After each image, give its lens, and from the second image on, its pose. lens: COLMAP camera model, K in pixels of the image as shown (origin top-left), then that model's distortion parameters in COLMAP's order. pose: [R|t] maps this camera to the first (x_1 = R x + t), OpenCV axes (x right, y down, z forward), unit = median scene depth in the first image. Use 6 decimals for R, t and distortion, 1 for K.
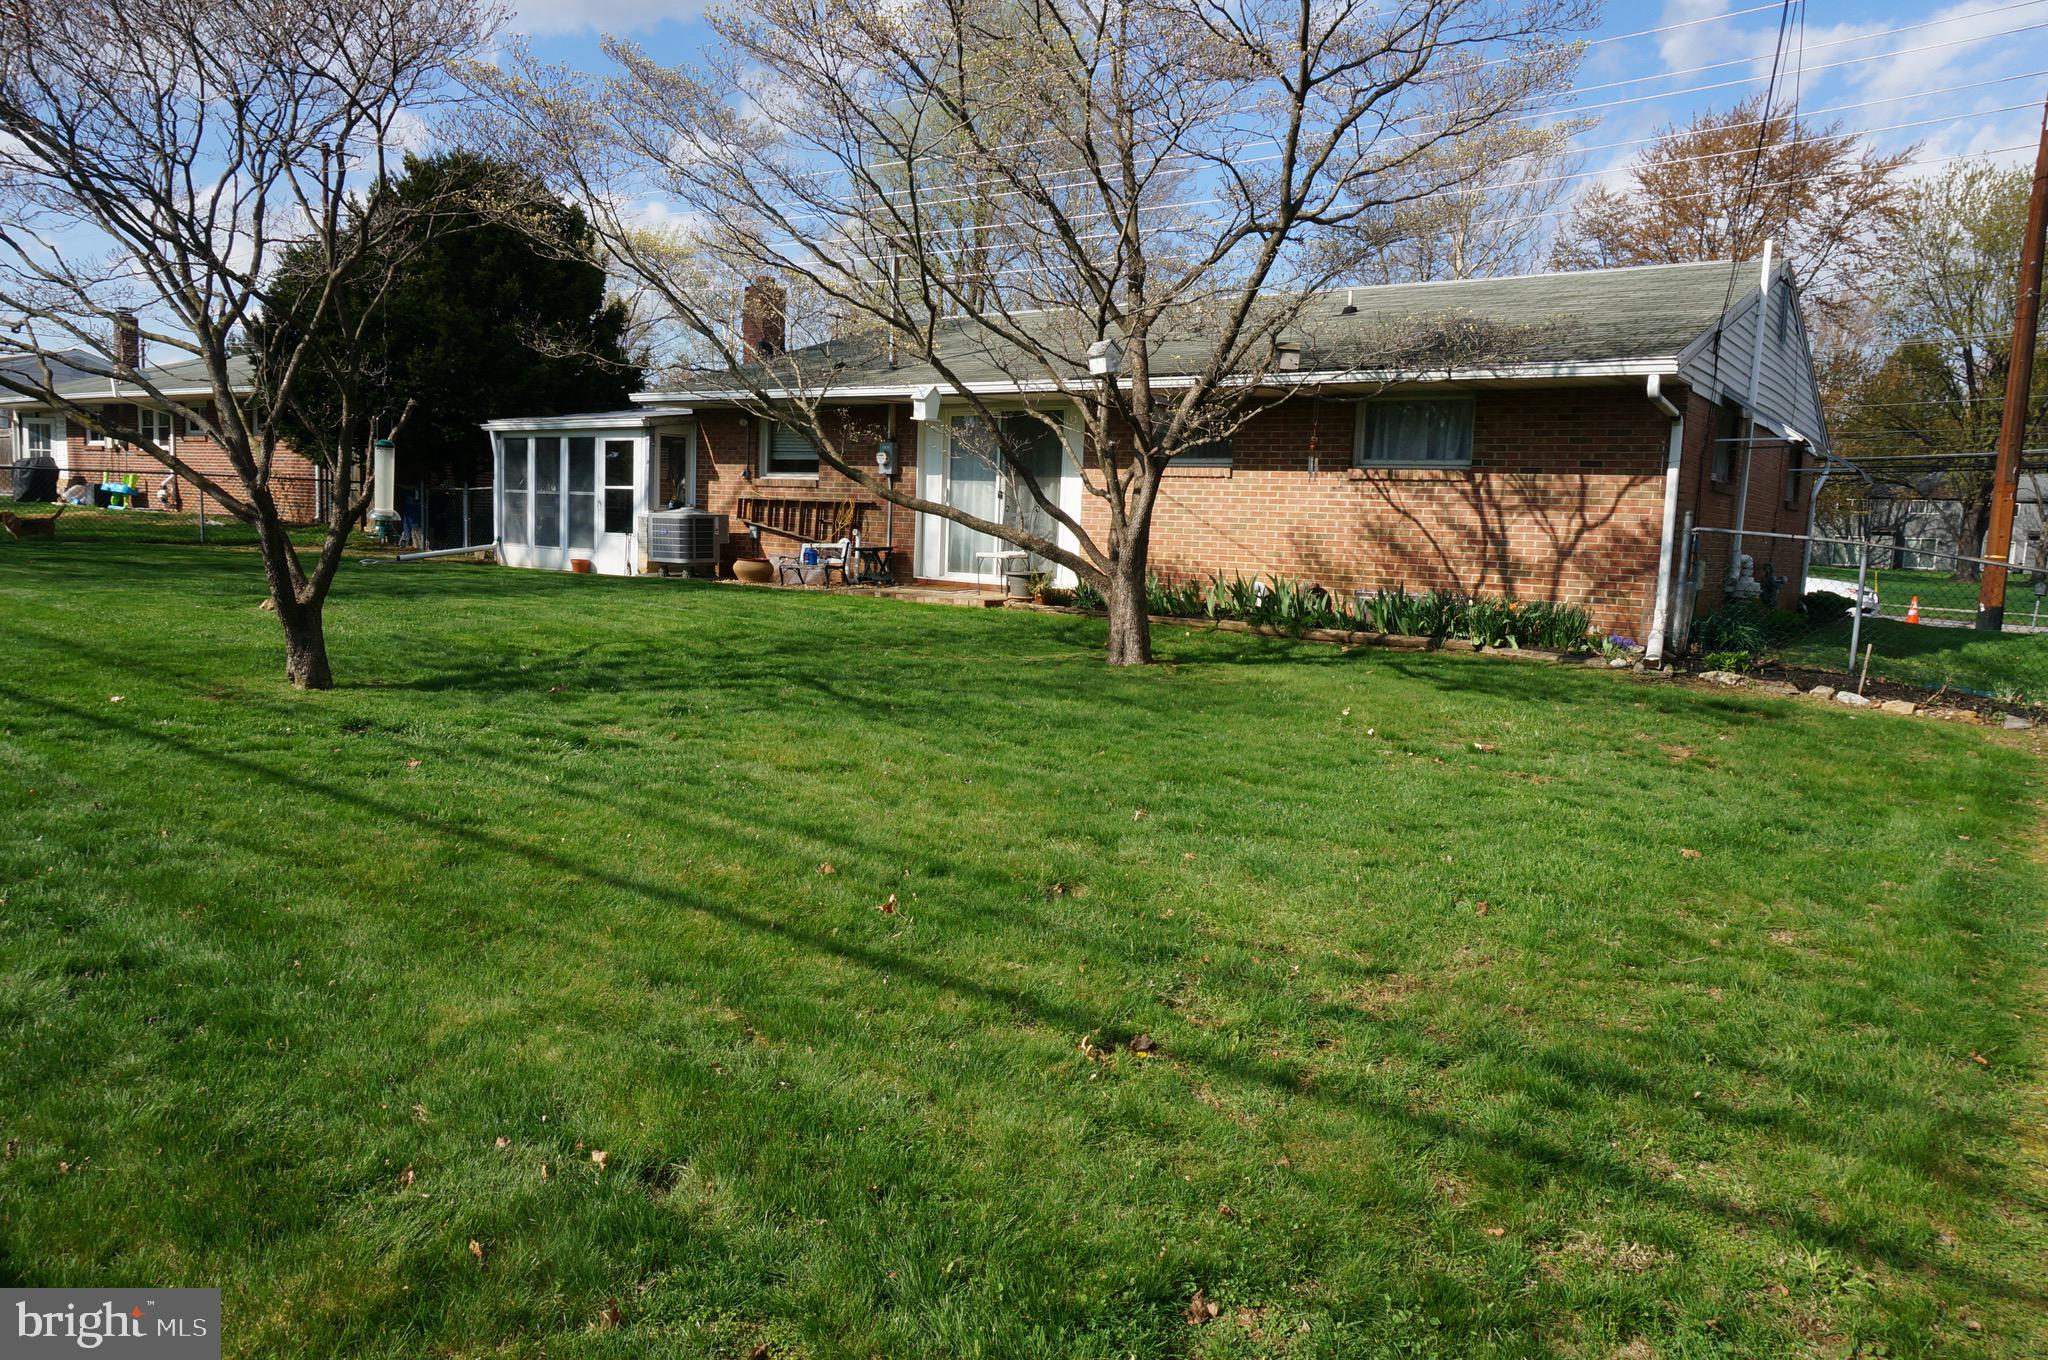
lens RADIAL K [[1291.9, 0, 1024.0], [0, 1291.9, 680.0], [0, 0, 1]] dist [-0.019377, 0.000002]
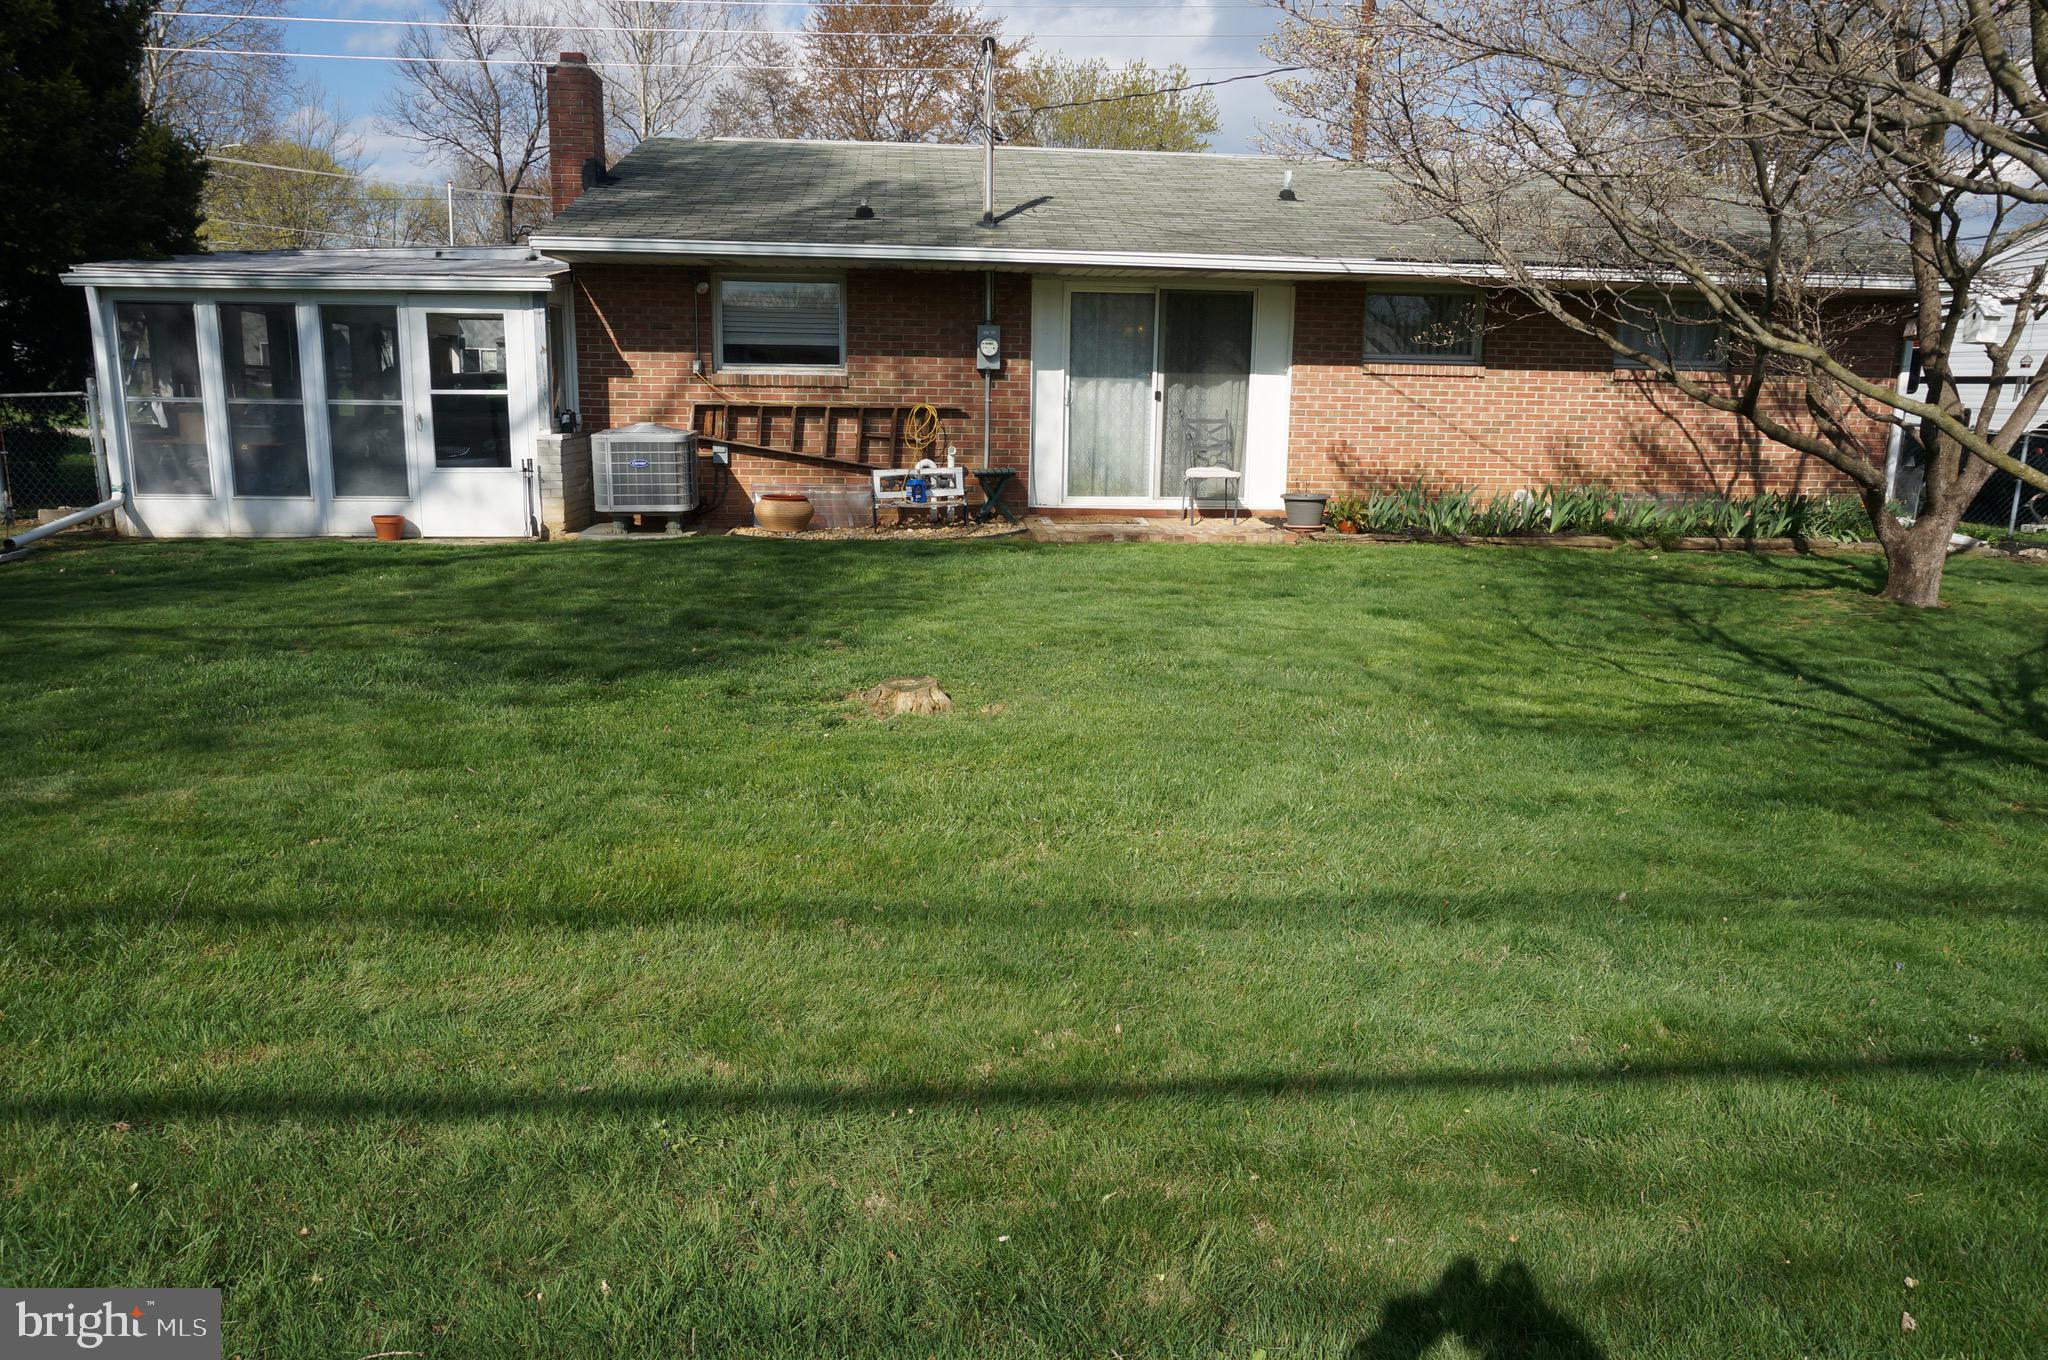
lens RADIAL K [[1291.9, 0, 1024.0], [0, 1291.9, 680.0], [0, 0, 1]] dist [-0.019377, 0.000002]
pose [[0.761519, -0.168142, 0.625953, -0.587352], [0.092253, 0.984050, 0.152101, -0.095602], [-0.641544, -0.058081, 0.764884, 0.413919]]
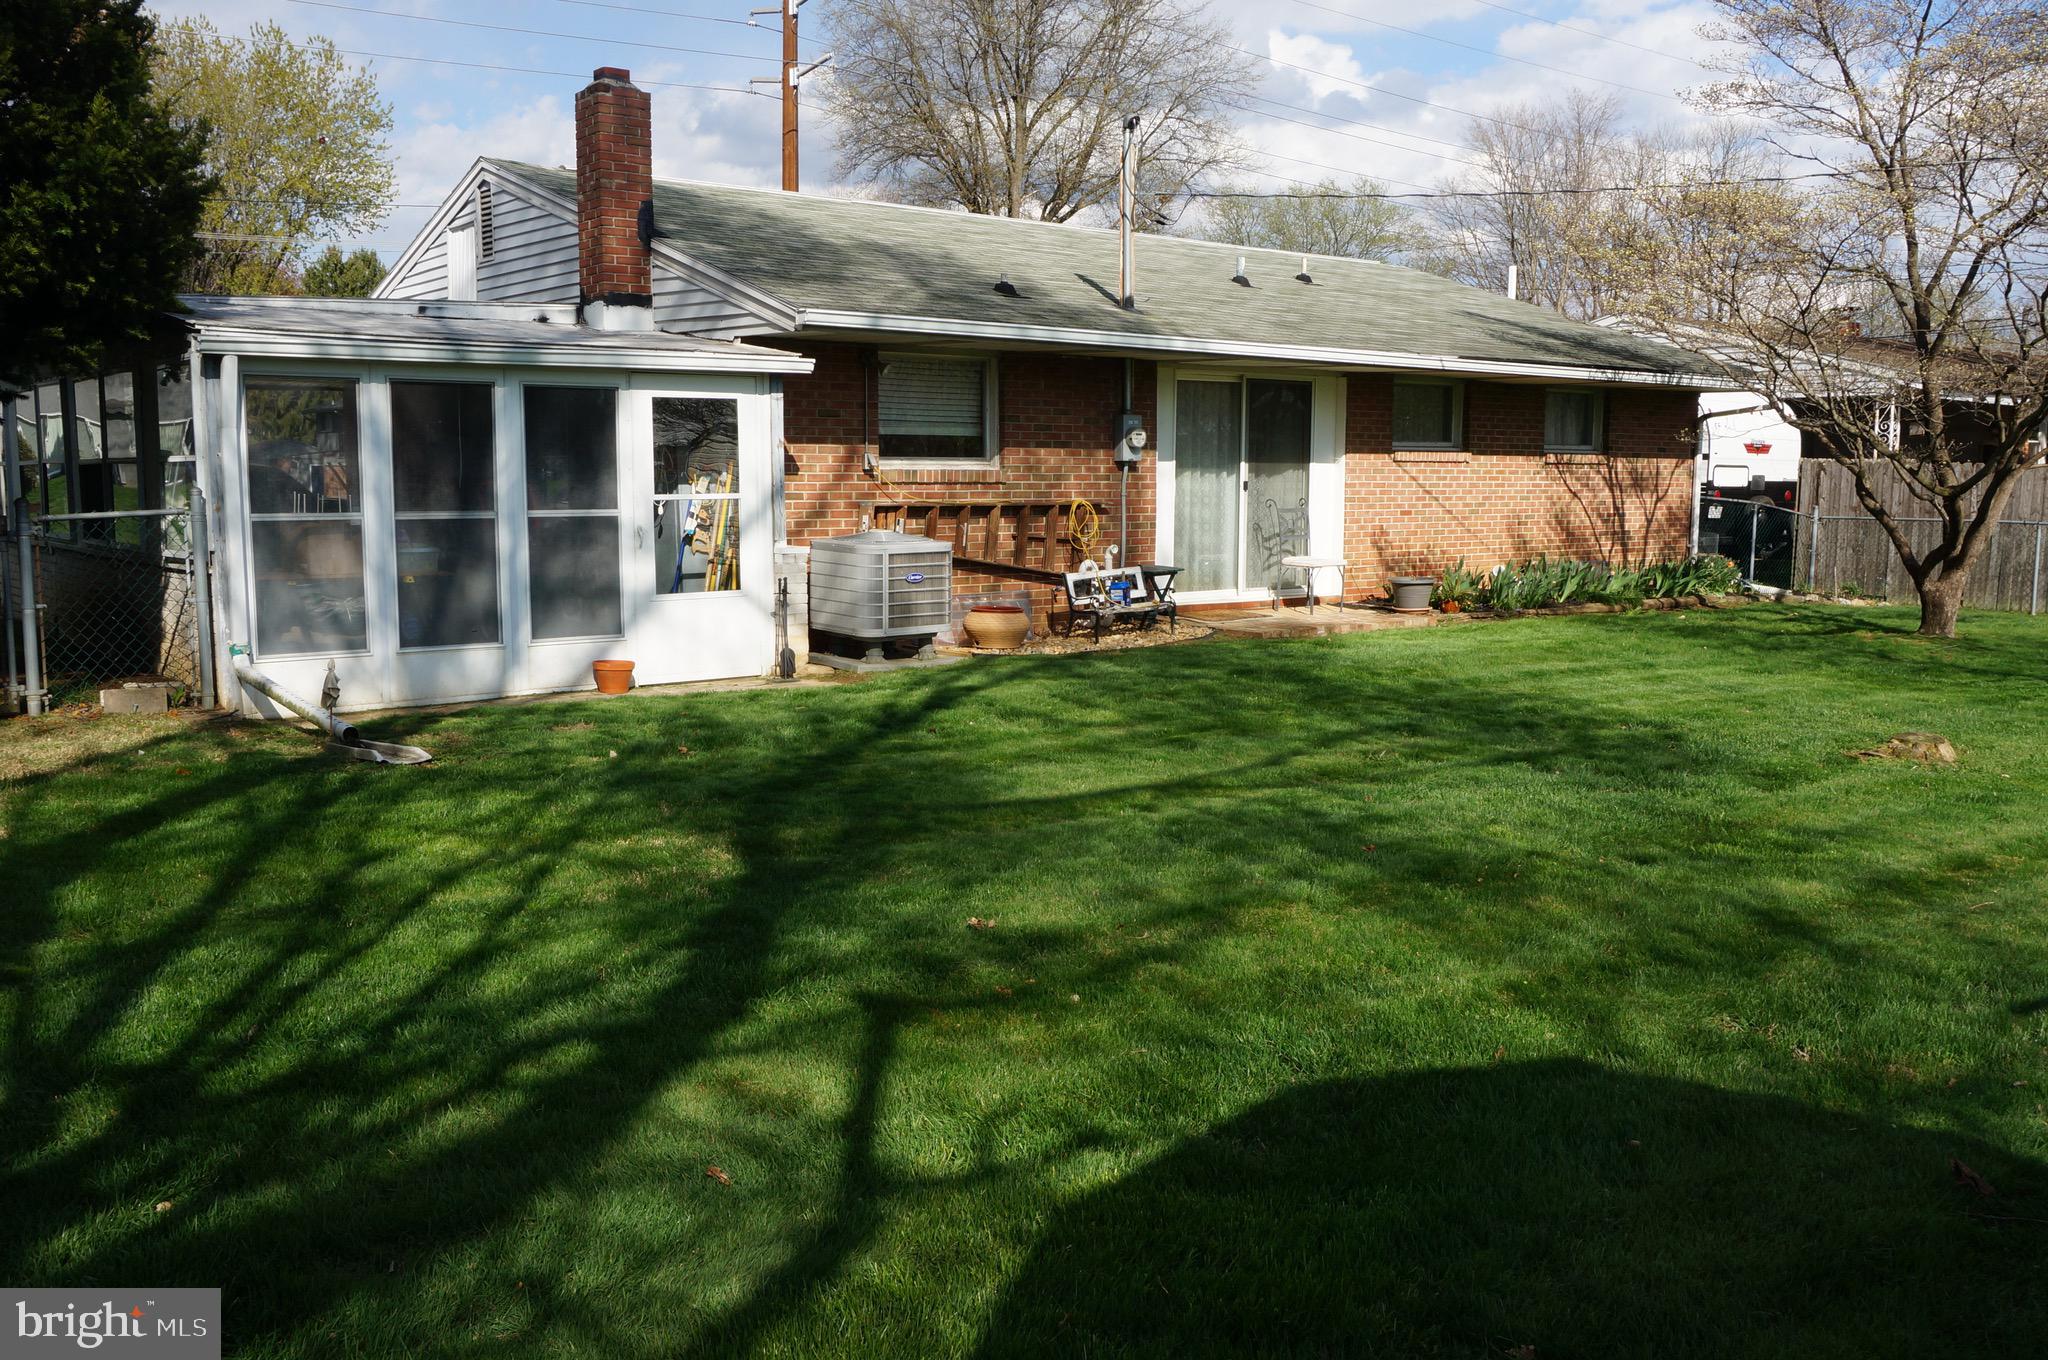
lens RADIAL K [[1751.8, 0, 1024.0], [0, 1751.8, 680.0], [0, 0, 1]] dist [-0.011661, -0.004466]
pose [[0.262503, -0.152399, 0.952821, -1.028942], [0.123177, 0.984663, 0.123557, -0.167805], [-0.957037, 0.084932, 0.277249, 0.810052]]
